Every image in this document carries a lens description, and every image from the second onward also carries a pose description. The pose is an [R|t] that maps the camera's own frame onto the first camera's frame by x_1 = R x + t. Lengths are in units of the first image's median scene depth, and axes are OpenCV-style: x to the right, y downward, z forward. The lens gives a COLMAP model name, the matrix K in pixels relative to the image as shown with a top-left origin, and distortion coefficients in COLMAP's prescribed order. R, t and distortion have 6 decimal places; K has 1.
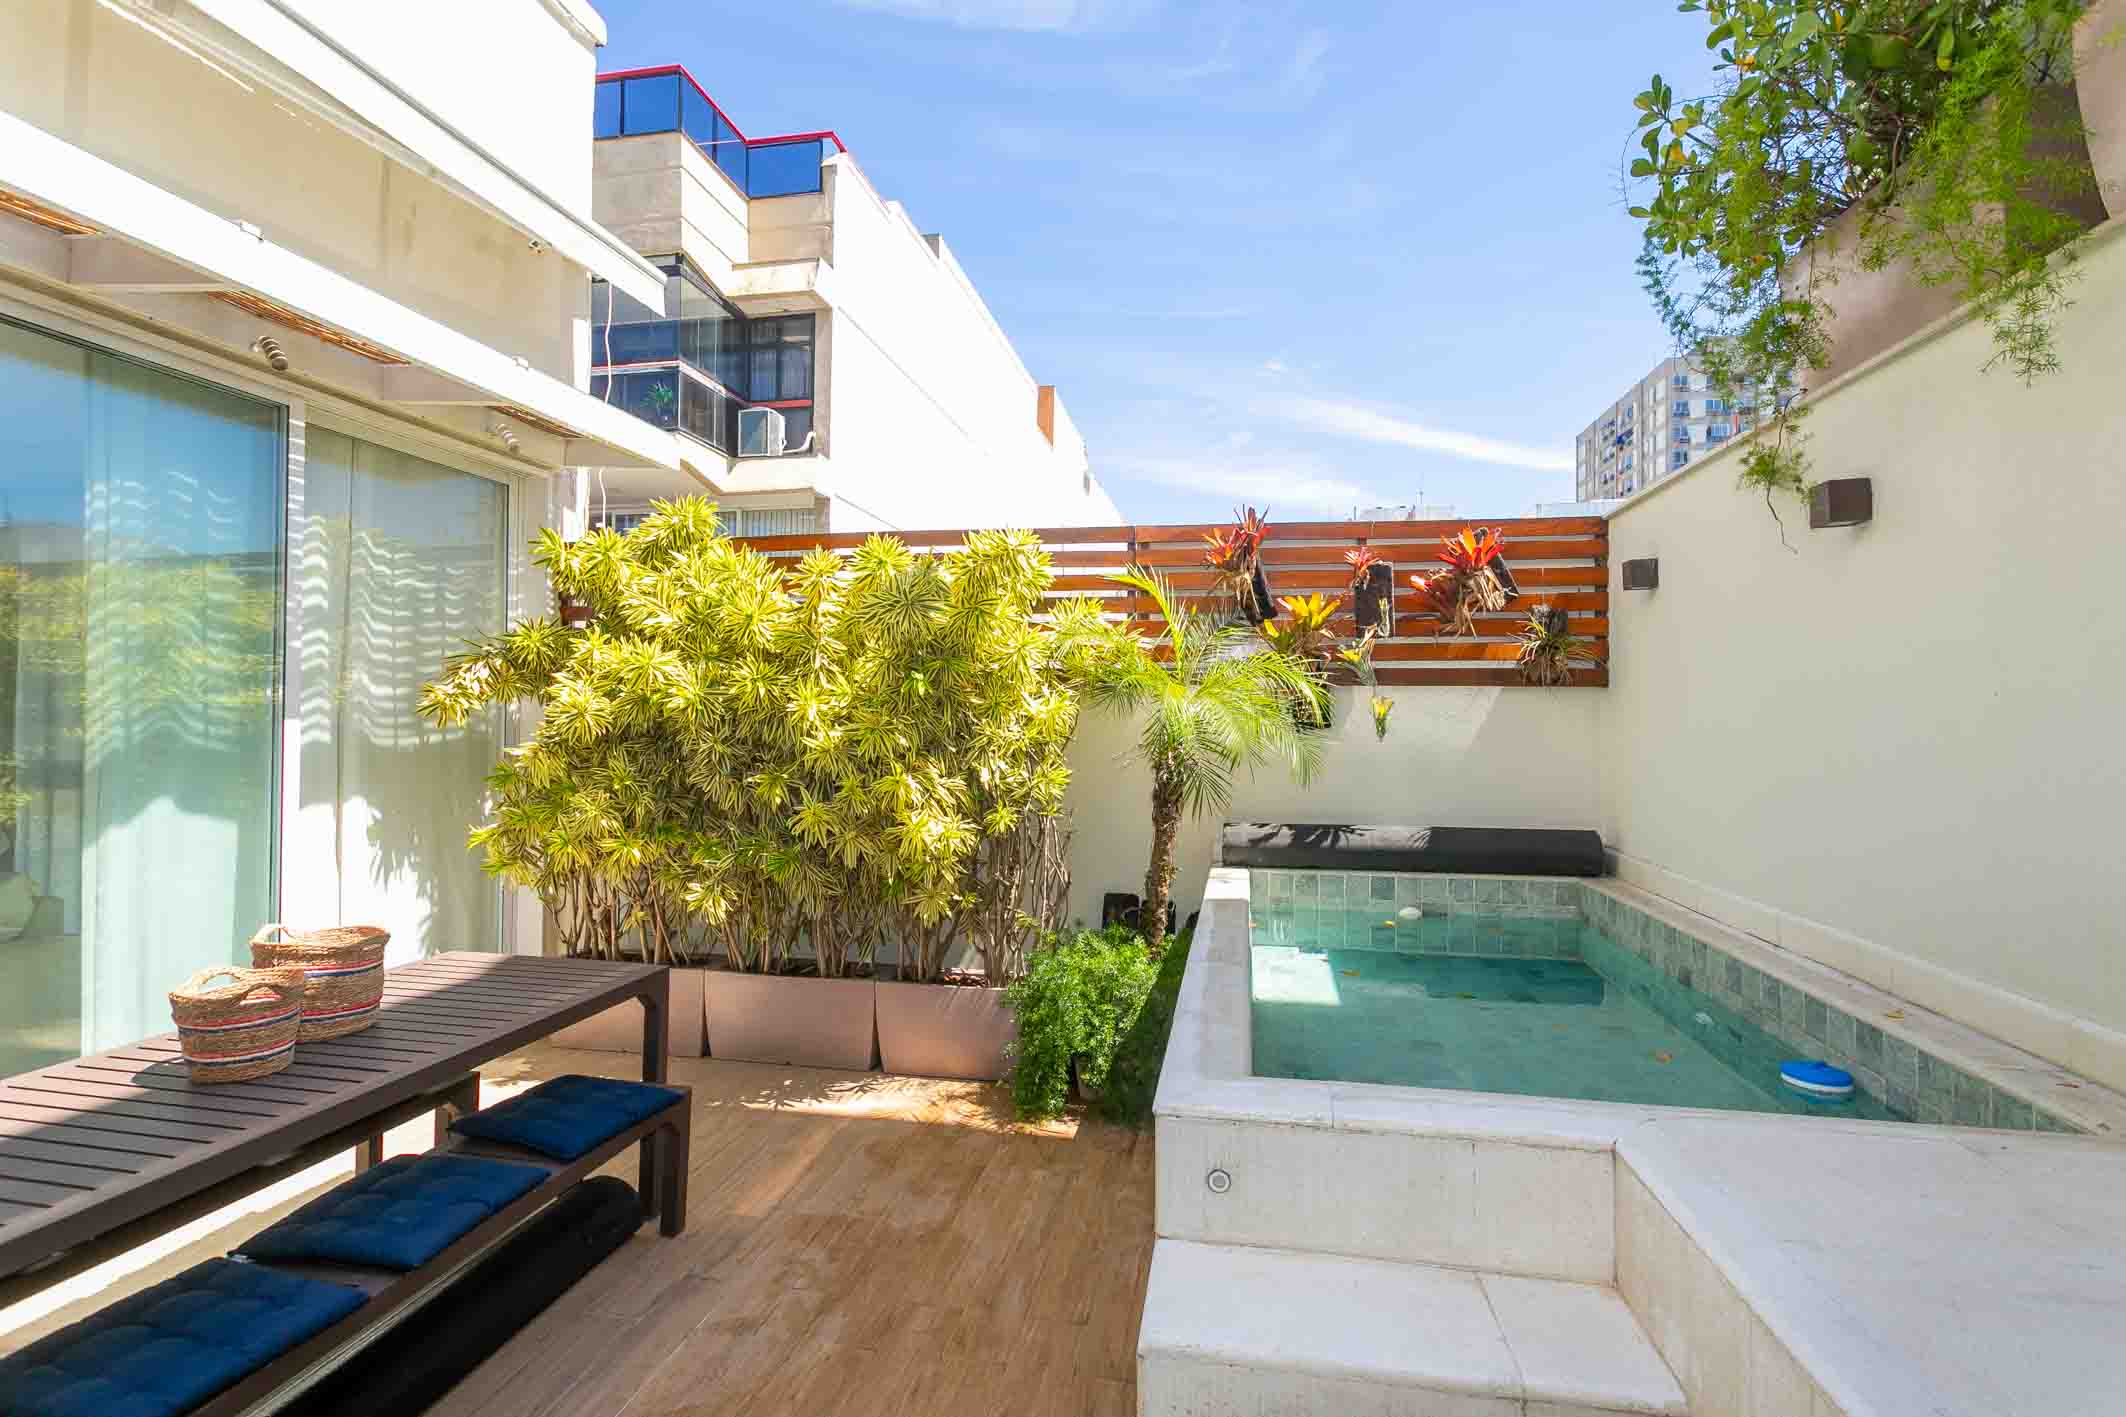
lens RADIAL K [[1028.1, 0, 1061.9], [0, 1028.1, 701.3], [0, 0, 1]] dist [-0.000491, 0.003013]
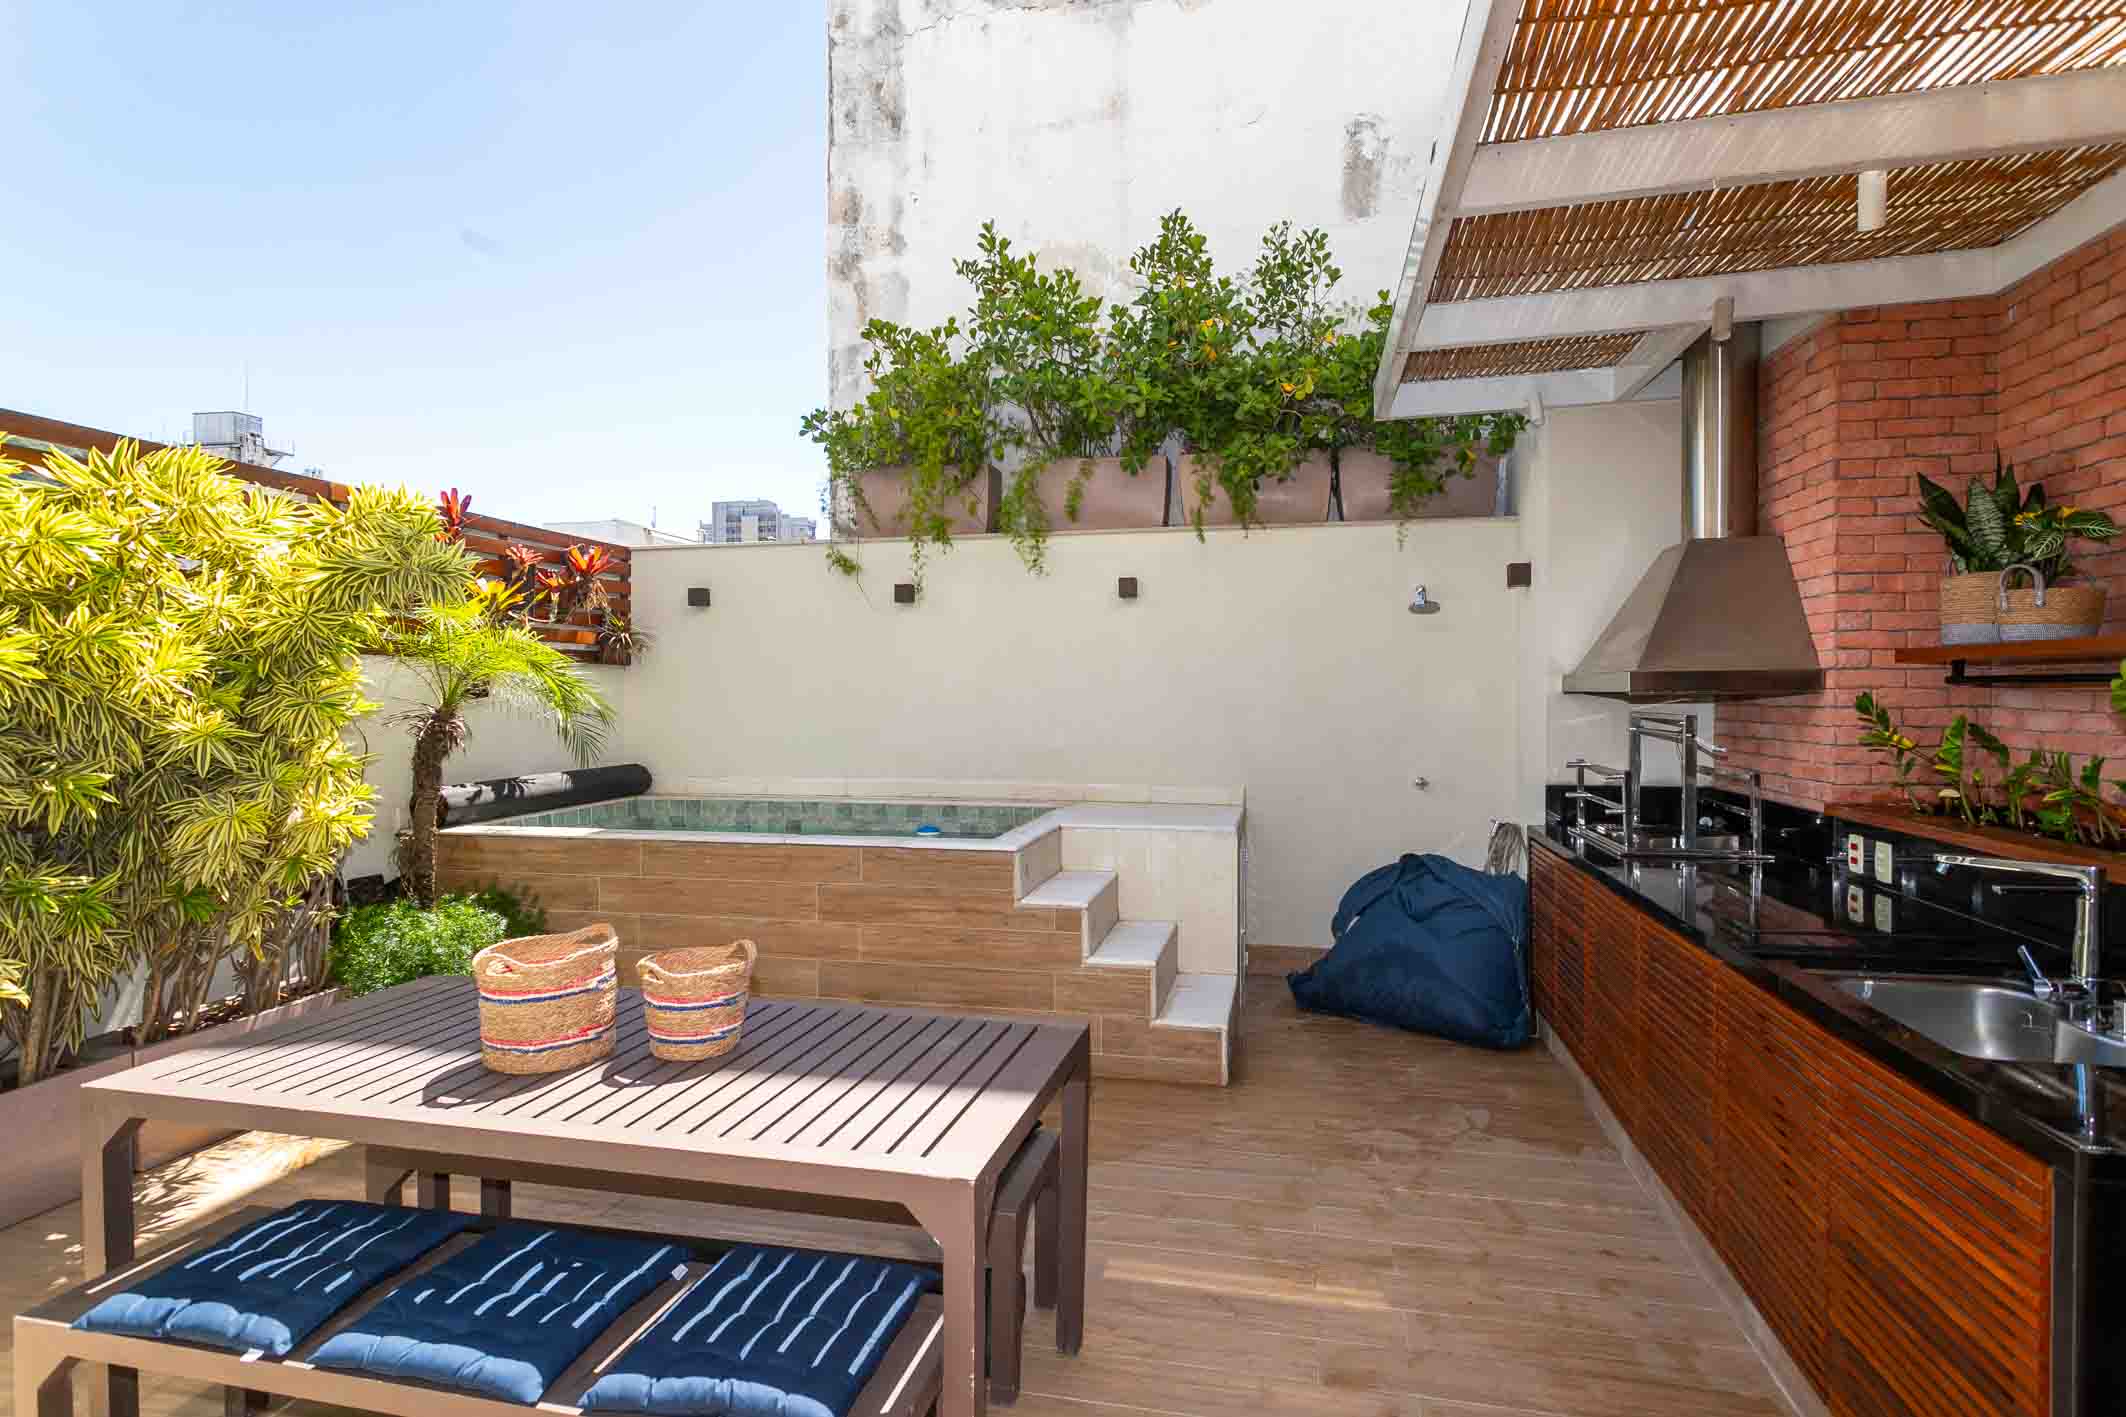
lens RADIAL K [[1028.1, 0, 1059.4], [0, 1028.1, 714.1], [0, 0, 1]] dist [-0.000491, 0.003013]
pose [[0.046399, -0.028824, 0.998507, -0.900774], [-0.002274, 0.999578, 0.028961, 0.010847], [-0.998920, -0.003614, 0.046313, 0.322014]]
